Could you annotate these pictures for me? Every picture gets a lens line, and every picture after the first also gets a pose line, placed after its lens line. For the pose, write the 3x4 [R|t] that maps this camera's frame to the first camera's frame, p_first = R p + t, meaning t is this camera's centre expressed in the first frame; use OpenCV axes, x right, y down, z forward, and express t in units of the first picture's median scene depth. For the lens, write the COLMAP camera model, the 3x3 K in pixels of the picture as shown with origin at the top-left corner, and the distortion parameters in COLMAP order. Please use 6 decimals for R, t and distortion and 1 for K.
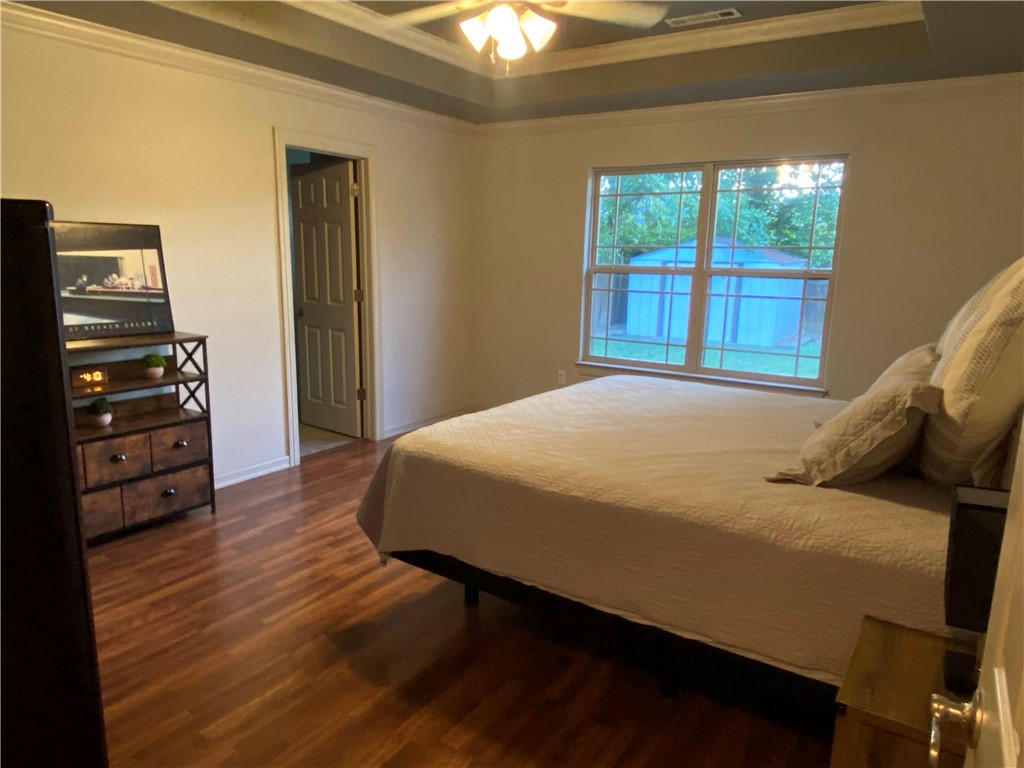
lens RADIAL K [[693.1, 0, 510.9], [0, 693.1, 393.1], [0, 0, 1]] dist [0.058819, -0.002038]
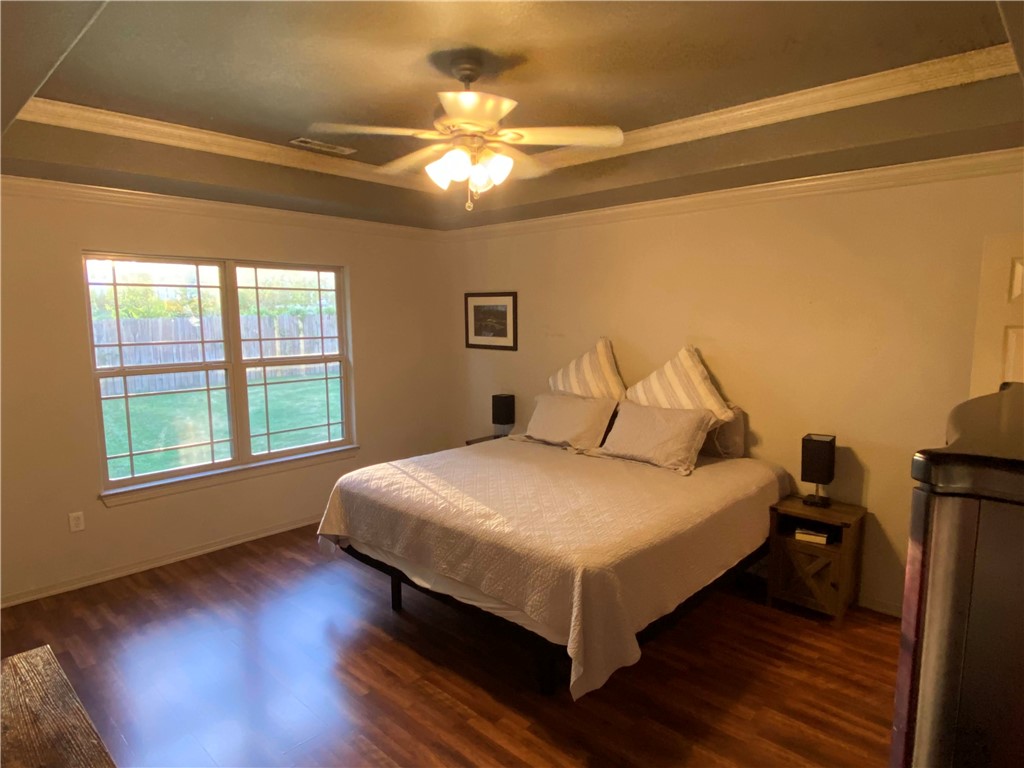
lens RADIAL K [[608.4, 0, 509.3], [0, 608.4, 383.5], [0, 0, 1]] dist [0.014997, -0.011017]
pose [[0.171468, -0.134790, 0.975925, -0.901619], [0.204847, 0.973824, 0.098509, -0.264262], [-0.963658, 0.183024, 0.194591, 0.779679]]
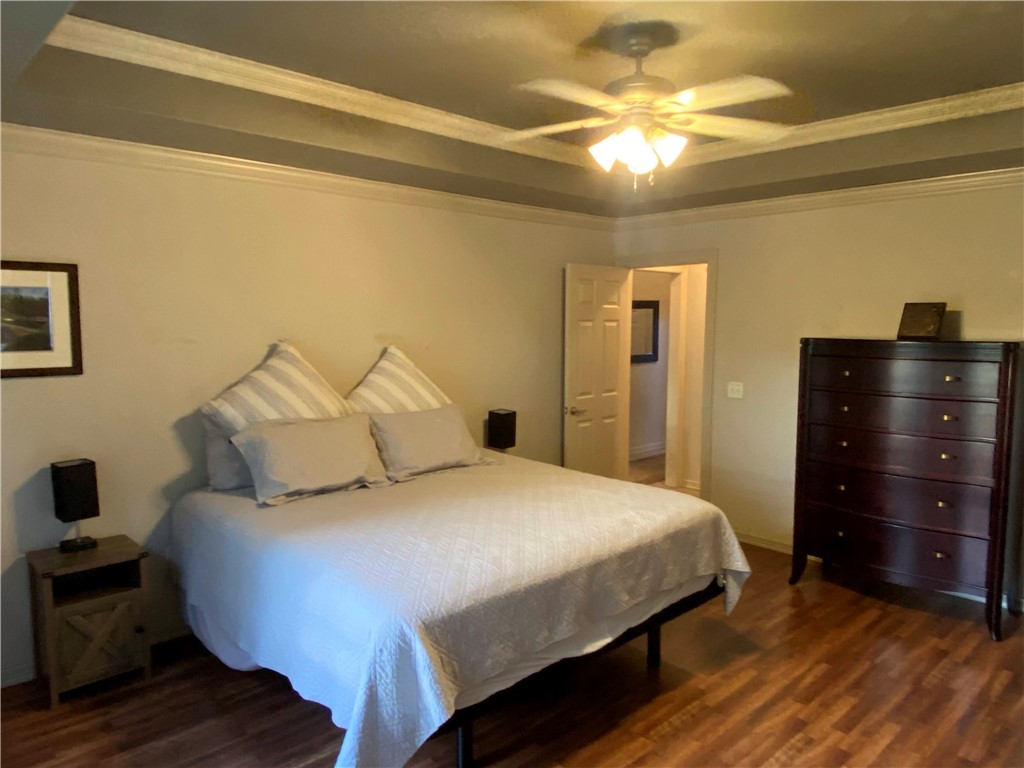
lens RADIAL K [[693.1, 0, 517.5], [0, 693.1, 385.4], [0, 0, 1]] dist [0.058819, -0.002038]
pose [[-0.974184, -0.050035, 0.220143, -0.067020], [0.018663, 0.953944, 0.299405, -0.479158], [-0.224985, 0.295784, -0.928382, 1.959524]]
